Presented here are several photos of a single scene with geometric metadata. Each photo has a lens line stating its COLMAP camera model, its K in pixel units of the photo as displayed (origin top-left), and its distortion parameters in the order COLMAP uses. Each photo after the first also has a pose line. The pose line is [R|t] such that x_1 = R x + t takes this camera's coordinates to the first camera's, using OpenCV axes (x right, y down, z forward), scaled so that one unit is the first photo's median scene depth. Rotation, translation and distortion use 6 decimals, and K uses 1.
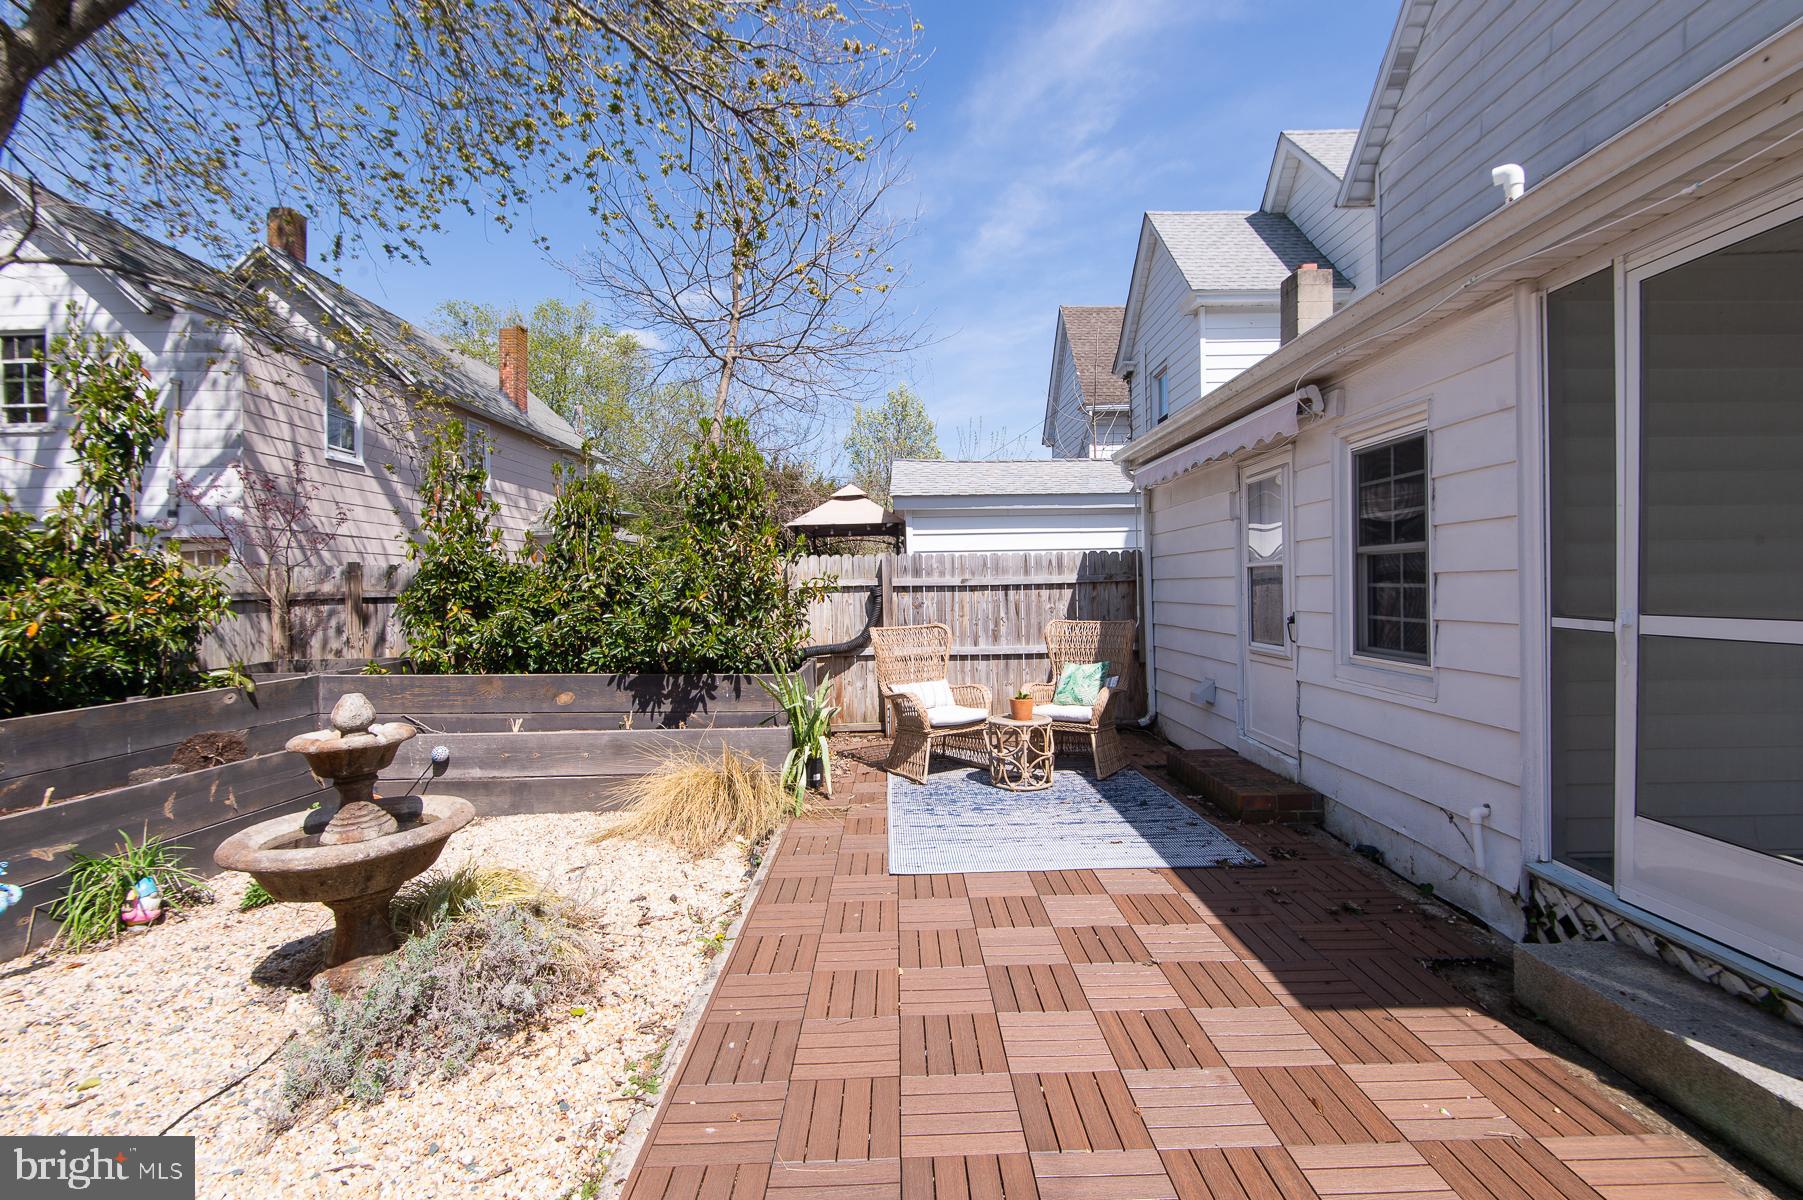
lens RADIAL K [[777.5, 0, 903.9], [0, 777.5, 589.9], [0, 0, 1]] dist [0.031351, -0.021104]
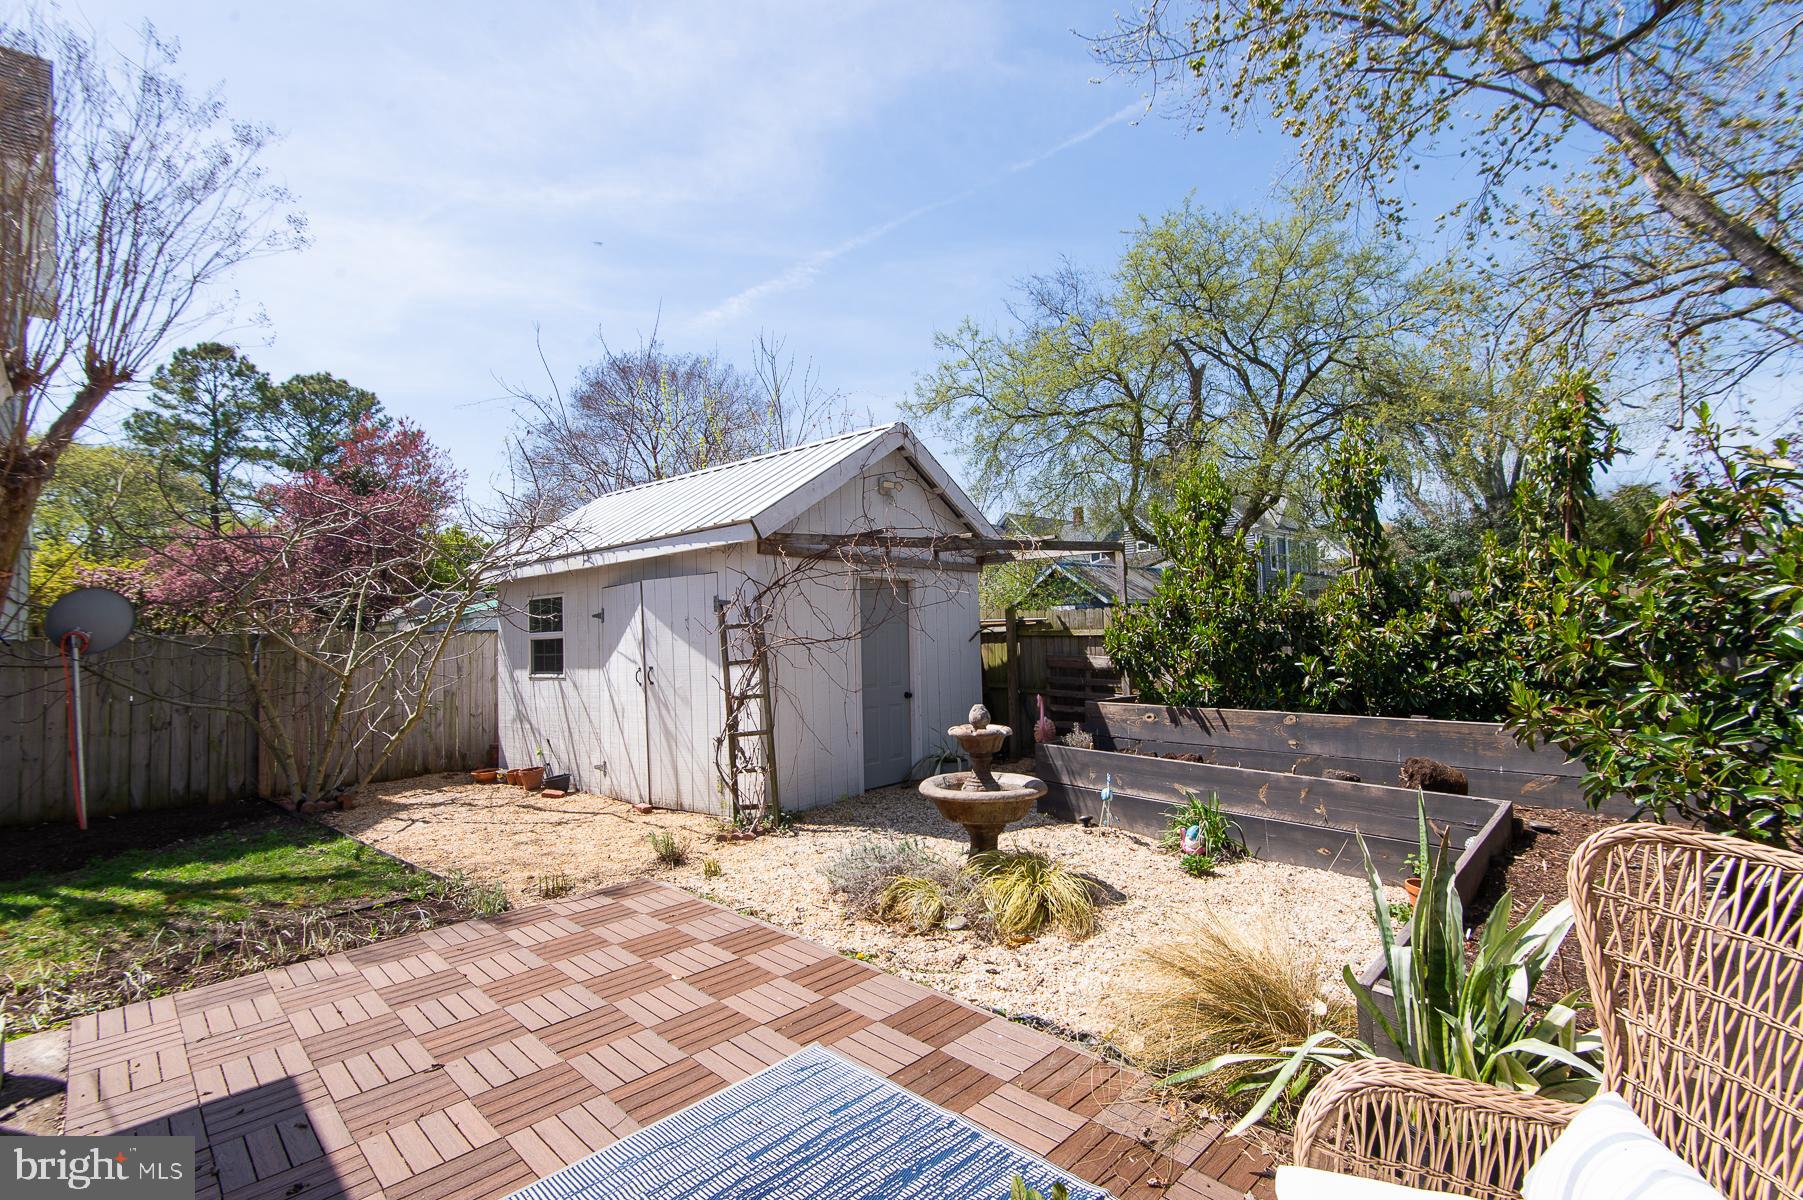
lens RADIAL K [[792.5, 0, 899.1], [0, 792.5, 593.6], [0, 0, 1]] dist [0.036622, -0.021948]
pose [[-0.730347, 0.007283, -0.683038, 0.299162], [0.050021, 0.997829, -0.042846, -0.018628], [0.681243, -0.065458, -0.729125, 1.107792]]
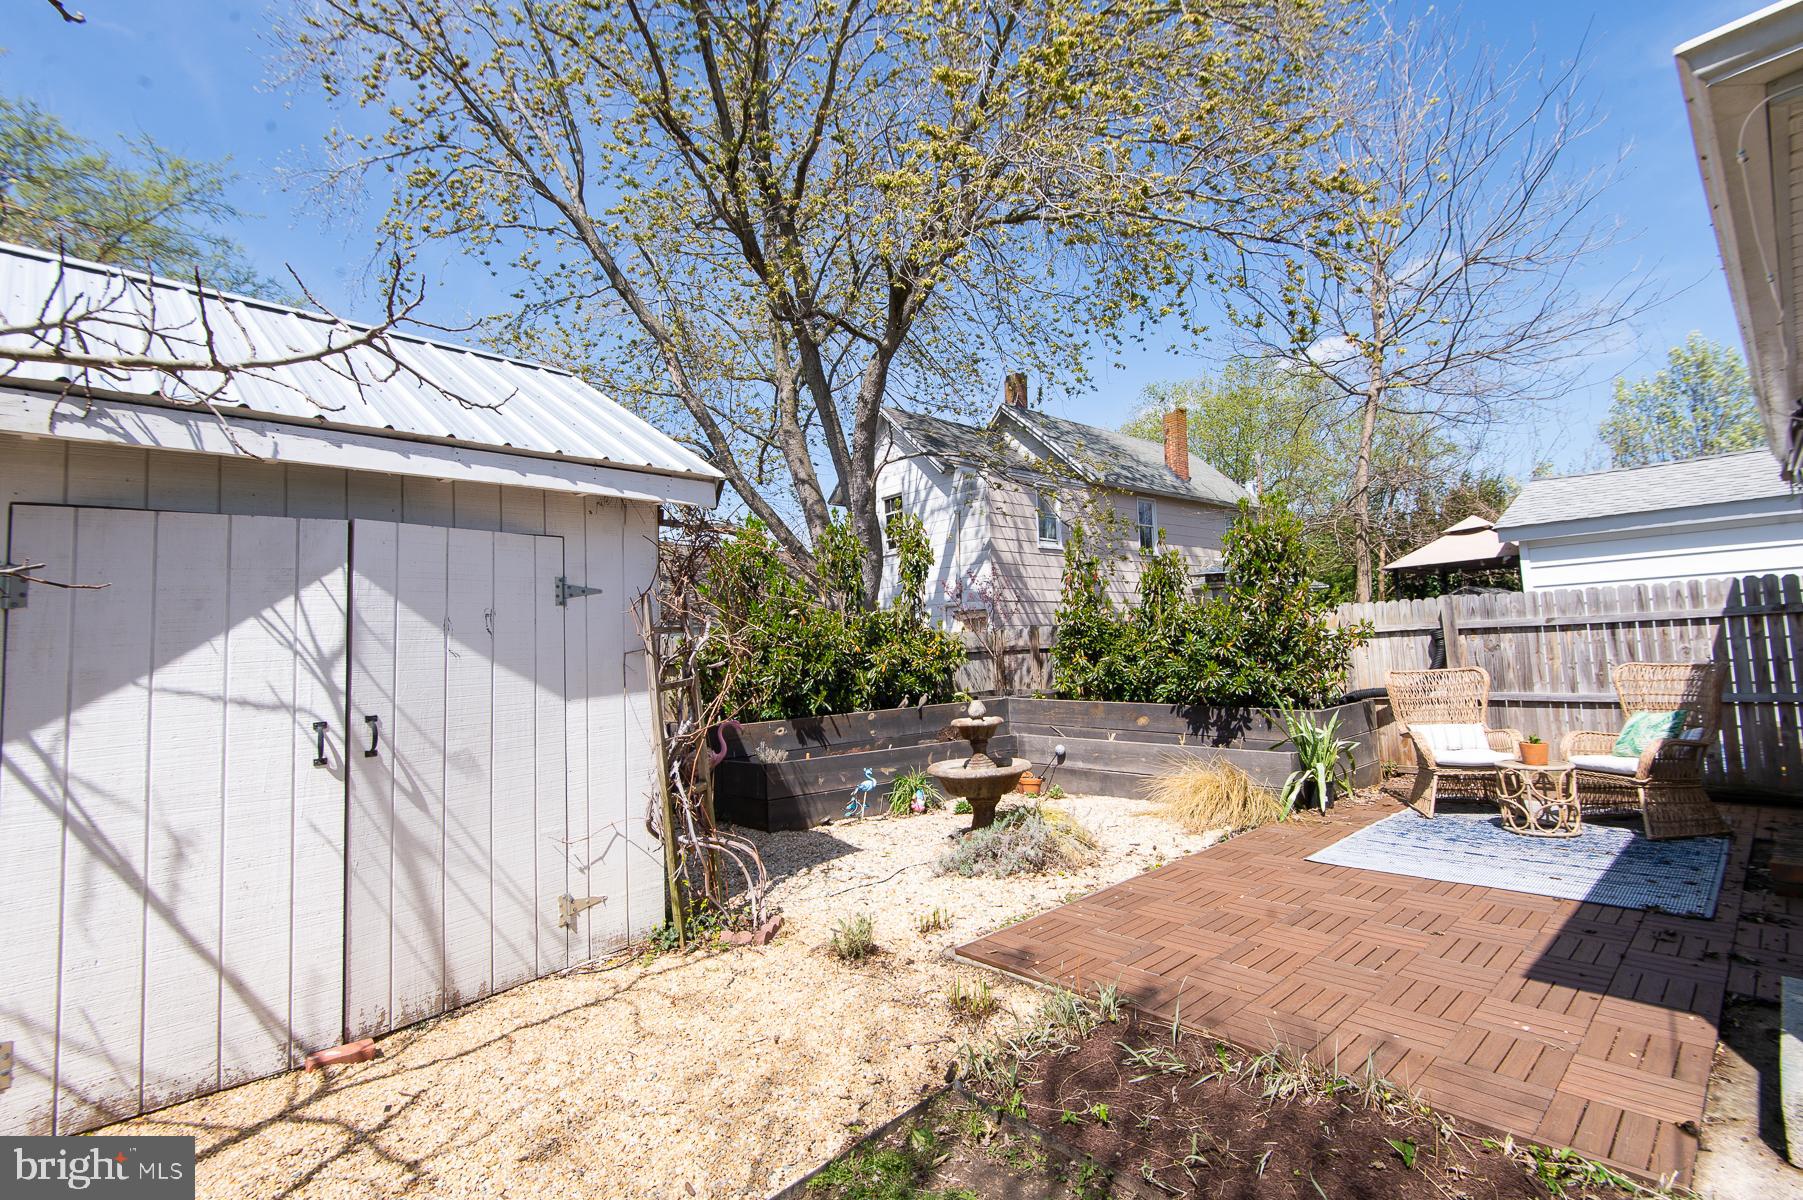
lens RADIAL K [[792.5, 0, 899.1], [0, 792.5, 593.6], [0, 0, 1]] dist [0.036622, -0.021948]
pose [[0.653932, -0.069219, -0.753380, 0.395871], [0.032191, 0.997450, -0.063701, -0.009919], [0.755868, 0.017404, 0.654492, -0.269904]]
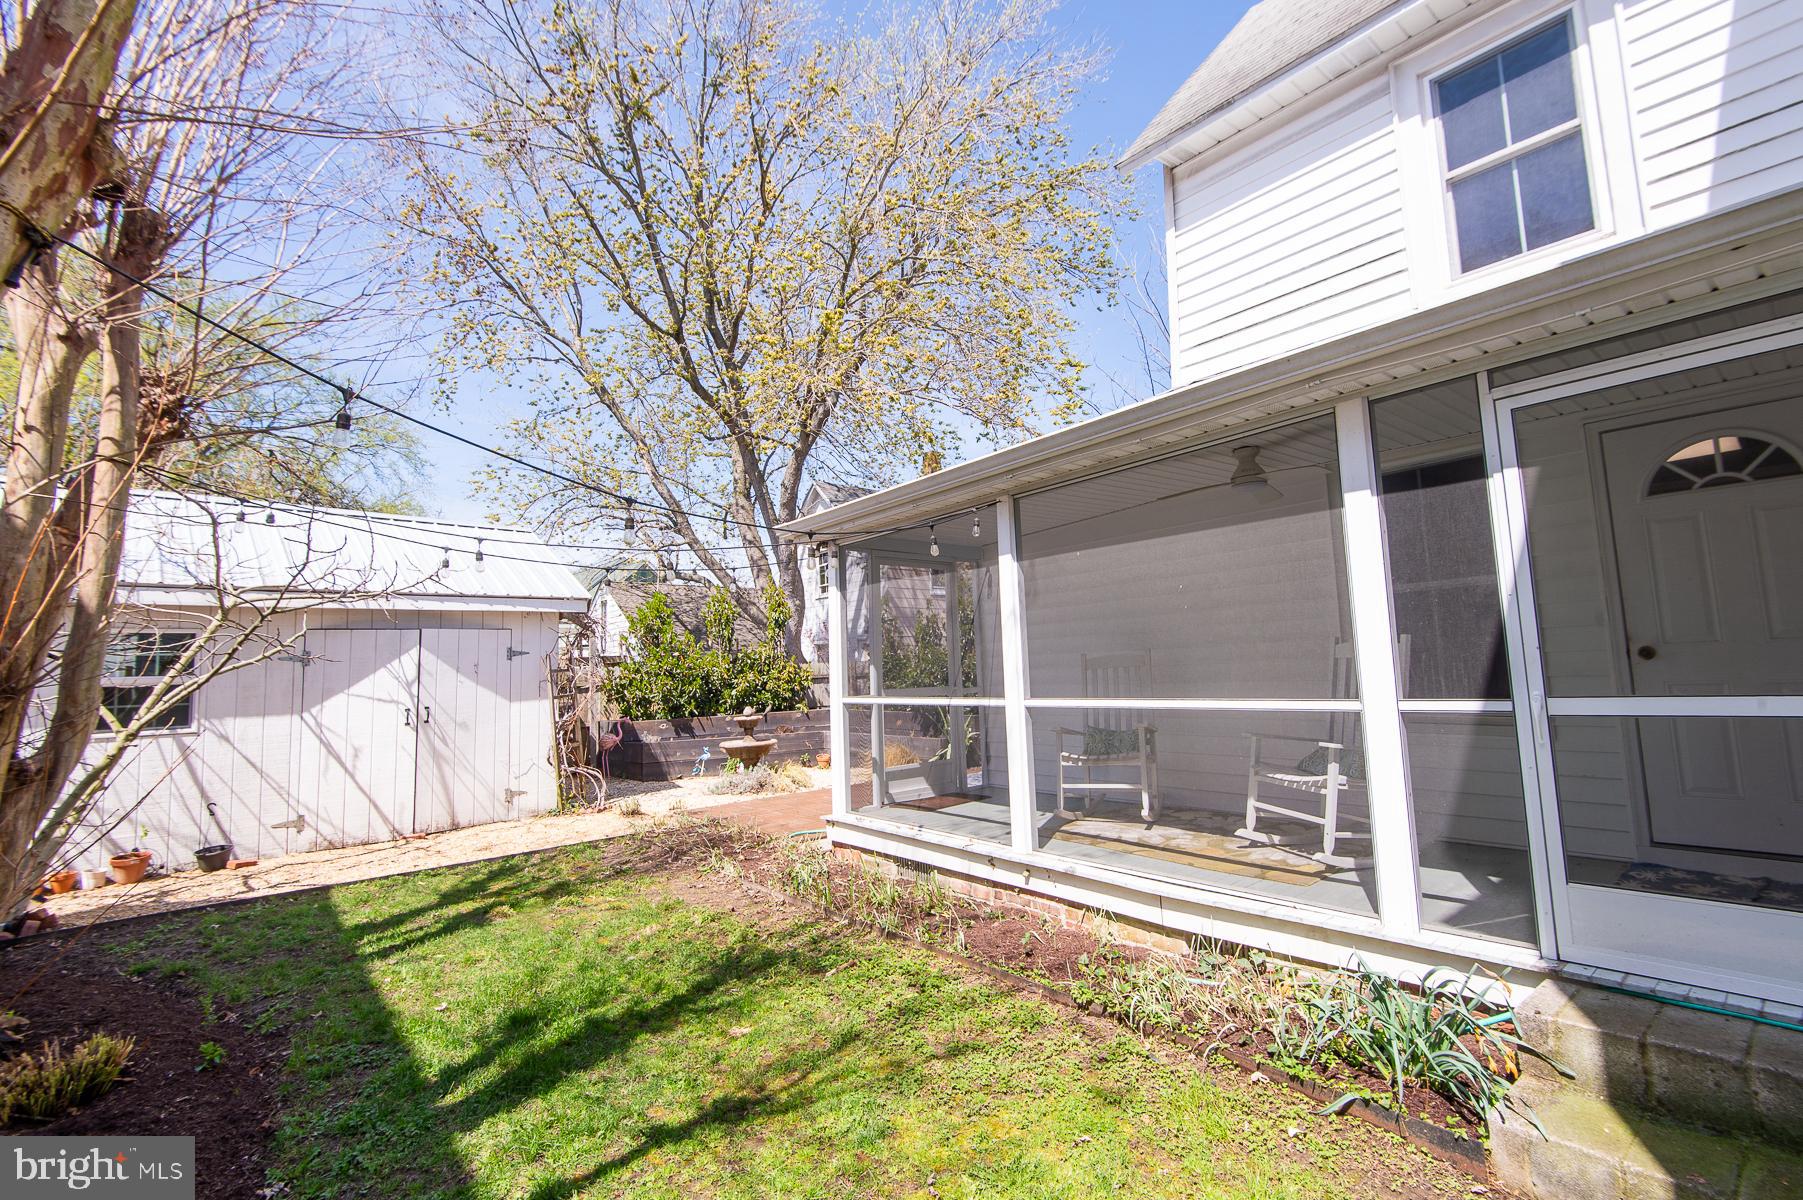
lens RADIAL K [[777.5, 0, 903.9], [0, 777.5, 589.9], [0, 0, 1]] dist [0.031351, -0.021104]
pose [[0.637524, -0.087913, -0.765399, 1.420540], [0.023214, 0.995209, -0.094973, -0.027007], [0.770081, 0.042780, 0.636510, -0.434817]]
